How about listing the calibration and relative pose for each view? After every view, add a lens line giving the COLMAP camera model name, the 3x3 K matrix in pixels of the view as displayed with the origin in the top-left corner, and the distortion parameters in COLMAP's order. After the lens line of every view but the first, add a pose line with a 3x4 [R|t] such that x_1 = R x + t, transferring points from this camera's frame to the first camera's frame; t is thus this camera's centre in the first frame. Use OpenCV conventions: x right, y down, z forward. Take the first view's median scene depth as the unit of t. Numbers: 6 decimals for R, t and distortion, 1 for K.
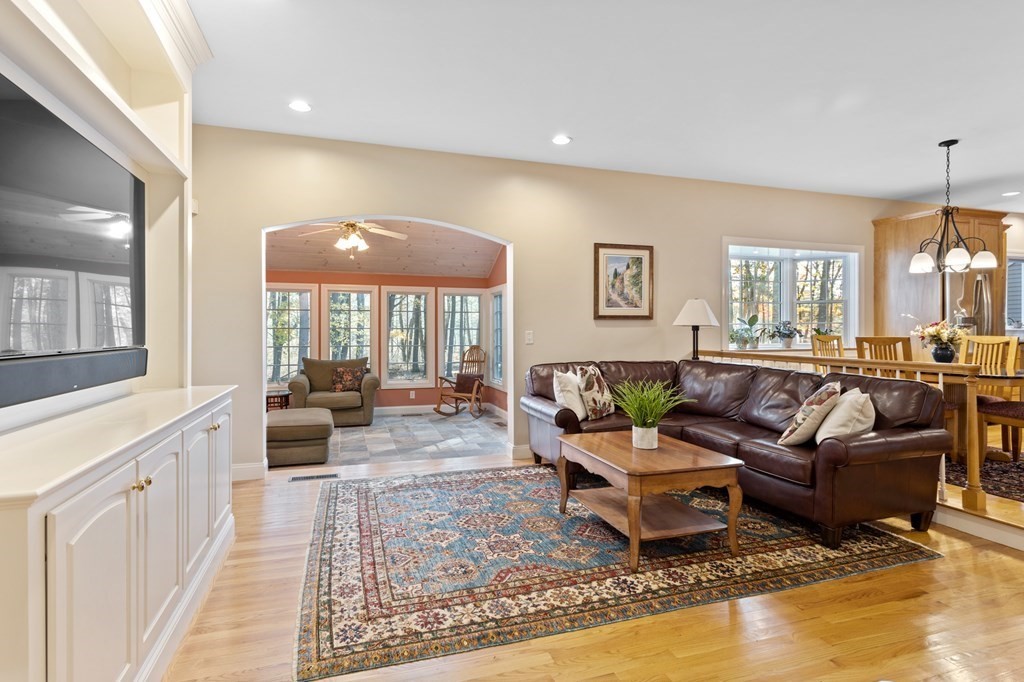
lens RADIAL K [[493.5, 0, 511.8], [0, 493.5, 336.7], [0, 0, 1]] dist [0.000367, -0.000226]
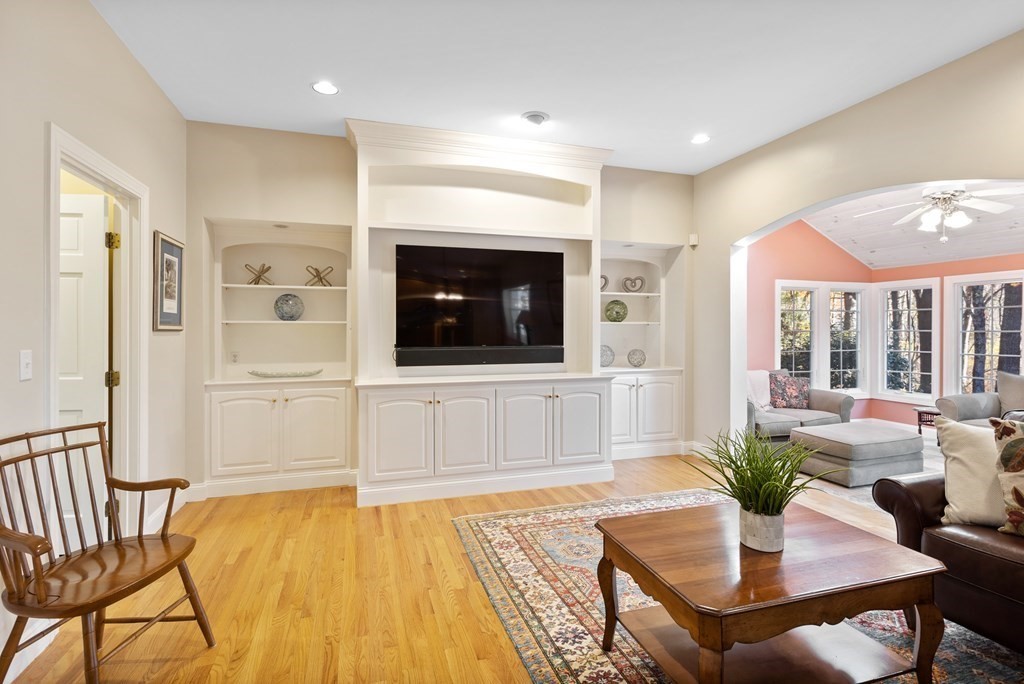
lens RADIAL K [[493.5, 0, 511.8], [0, 493.5, 337.7], [0, 0, 1]] dist [0.000367, -0.000226]
pose [[0.008599, 0.021987, -0.999721, 1.133268], [-0.008107, 0.999727, 0.021918, -0.054769], [0.999930, 0.007916, 0.008775, 0.903150]]
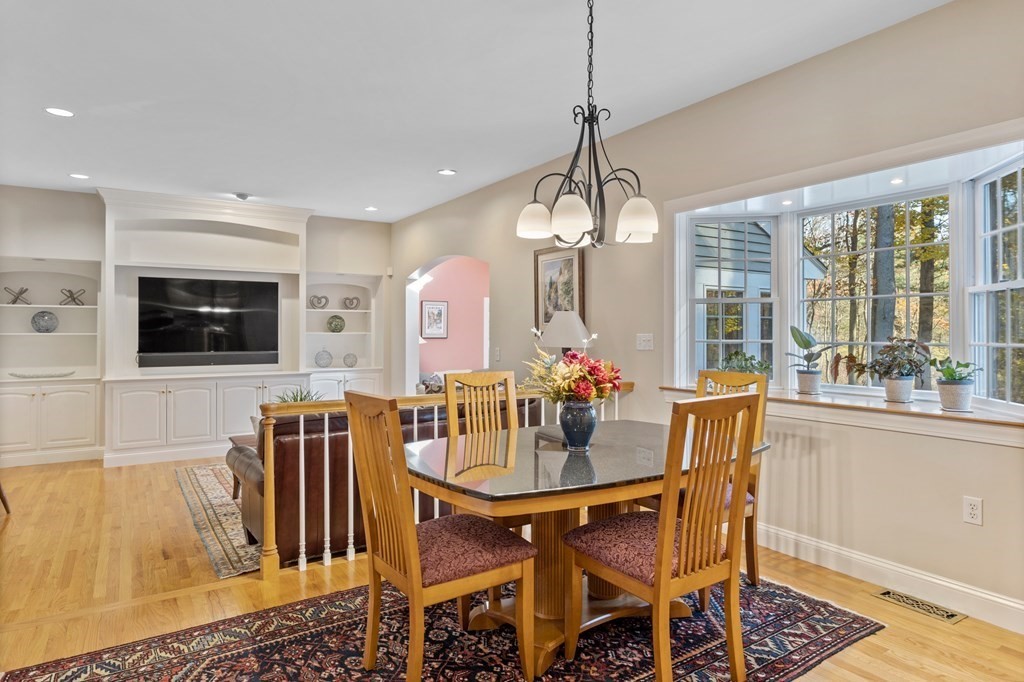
lens RADIAL K [[609.6, 0, 494.3], [0, 609.6, 332.8], [0, 0, 1]] dist [0.003070, 0.000602]
pose [[0.247173, 0.005178, -0.968958, 2.554307], [-0.008695, 0.999957, 0.003126, -0.097692], [0.968932, 0.007653, 0.247207, 1.411346]]
